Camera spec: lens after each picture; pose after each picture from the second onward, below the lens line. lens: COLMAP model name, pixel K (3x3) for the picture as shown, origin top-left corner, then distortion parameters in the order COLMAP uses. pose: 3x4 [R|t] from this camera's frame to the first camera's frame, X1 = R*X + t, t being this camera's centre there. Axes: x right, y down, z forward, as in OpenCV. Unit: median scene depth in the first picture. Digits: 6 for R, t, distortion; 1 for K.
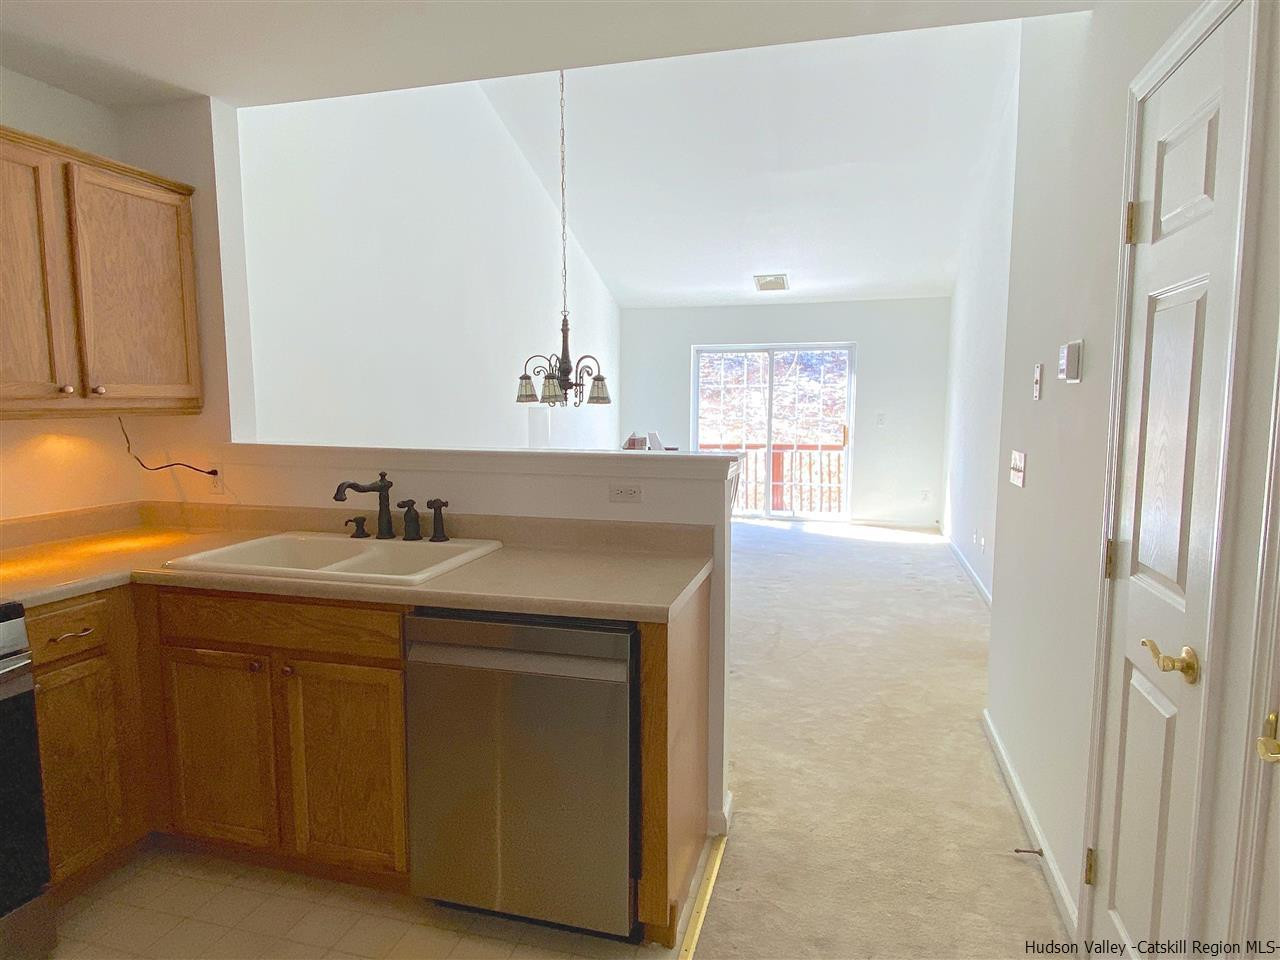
lens RADIAL K [[797.6, 0, 645.5], [0, 797.6, 489.9], [0, 0, 1]] dist [0.059374, -0.064601]
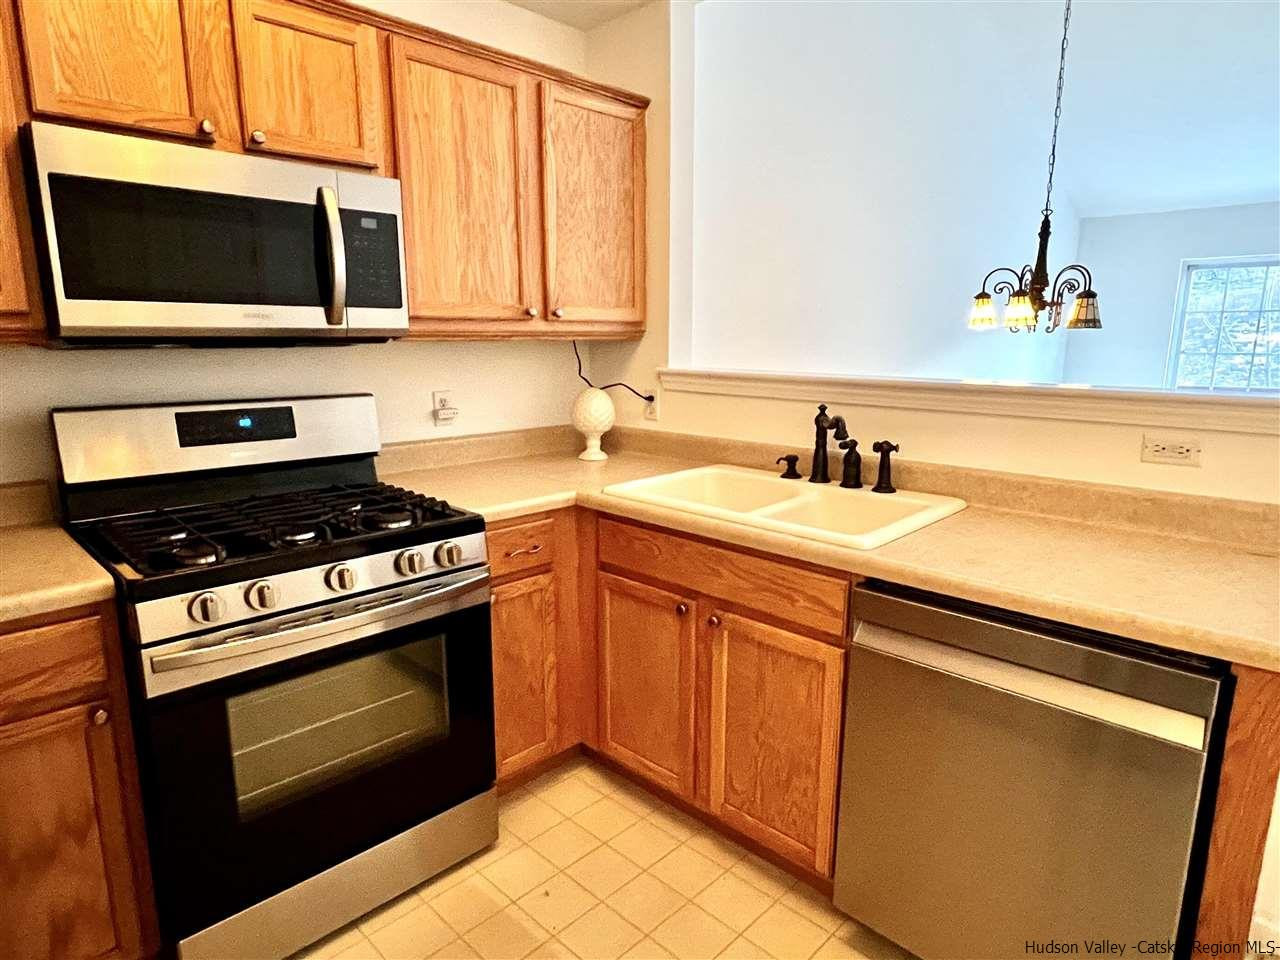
lens RADIAL K [[774.6, 0, 642.7], [0, 774.6, 484.1], [0, 0, 1]] dist [0.086963, -0.102510]
pose [[0.882976, 0.093973, -0.459916, -0.109881], [-0.056867, 0.993955, 0.093916, -0.006398], [0.465962, -0.056772, 0.882982, 0.171338]]
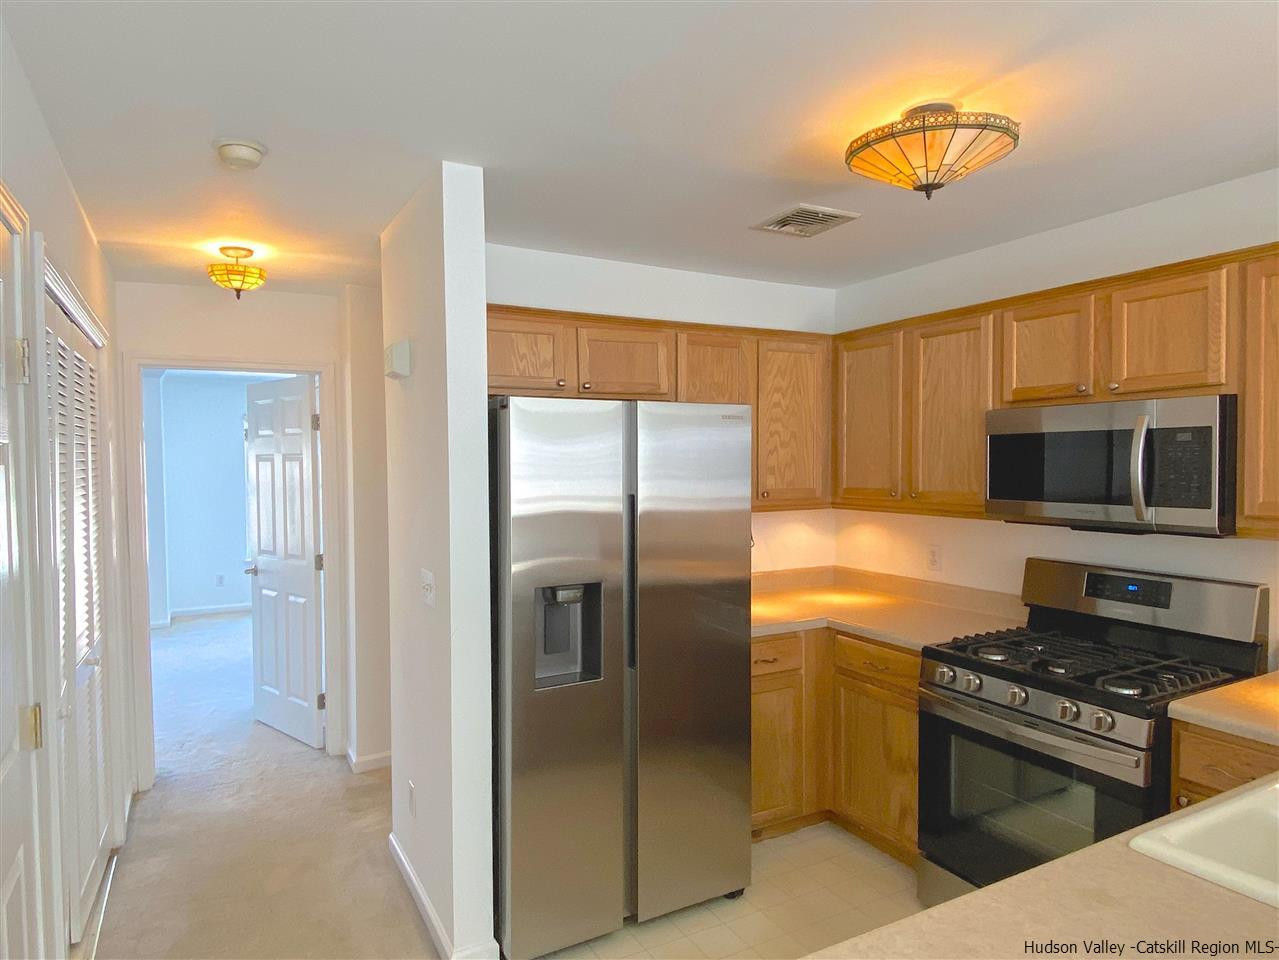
lens RADIAL K [[789.1, 0, 641.4], [0, 789.1, 483.3], [0, 0, 1]] dist [0.090143, -0.109586]
pose [[-0.718092, 0.023443, -0.695553, 0.385867], [-0.074456, 0.991109, 0.110272, -0.189832], [0.691954, 0.130974, -0.709962, 1.039799]]
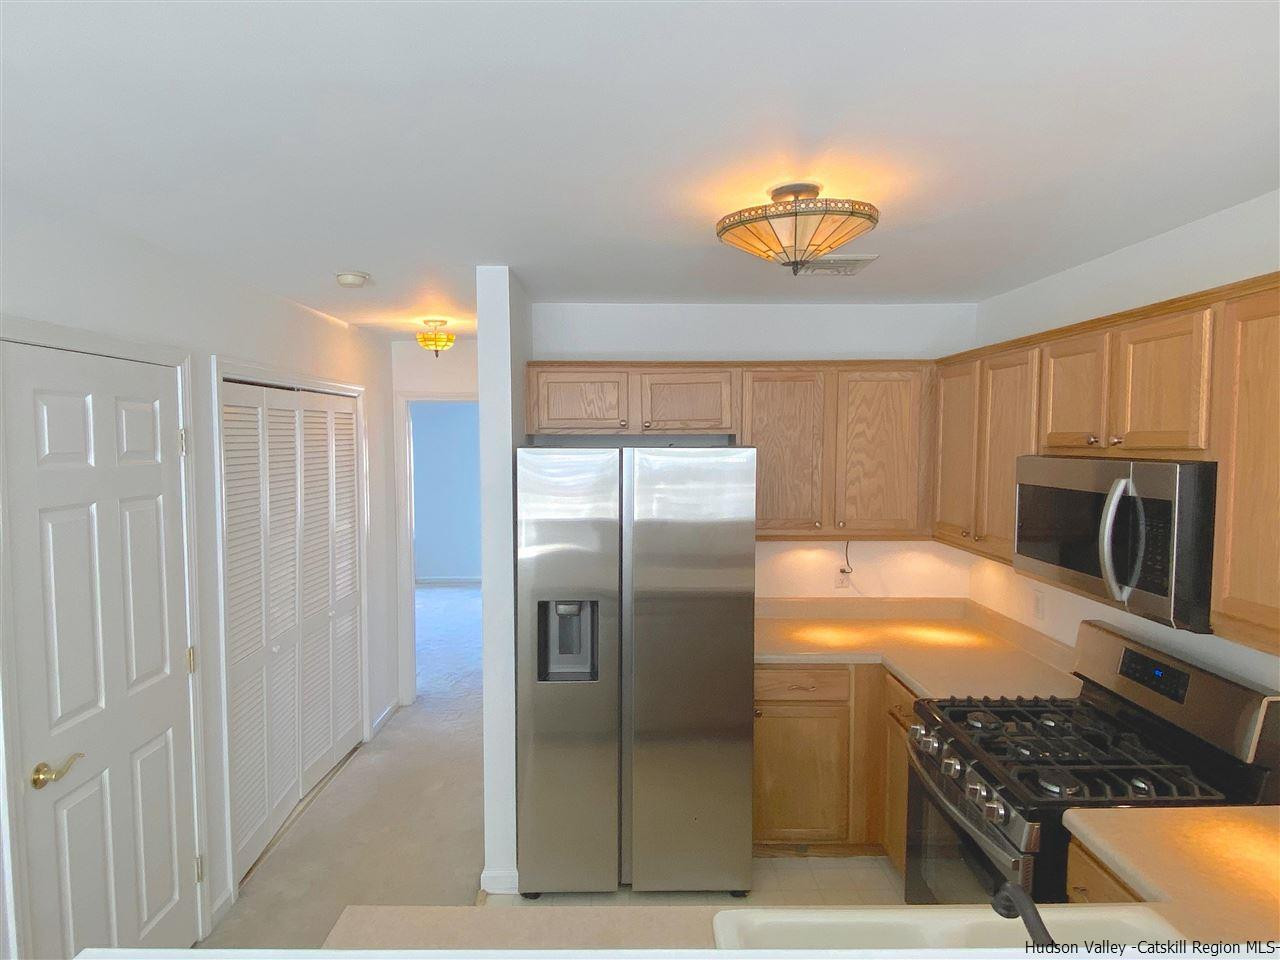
lens RADIAL K [[774.6, 0, 642.7], [0, 774.6, 484.1], [0, 0, 1]] dist [0.086963, -0.102510]
pose [[-0.963038, 0.014833, -0.268955, -0.048246], [-0.033269, 0.984288, 0.173409, -0.339569], [0.267302, 0.175948, -0.947413, 1.430501]]
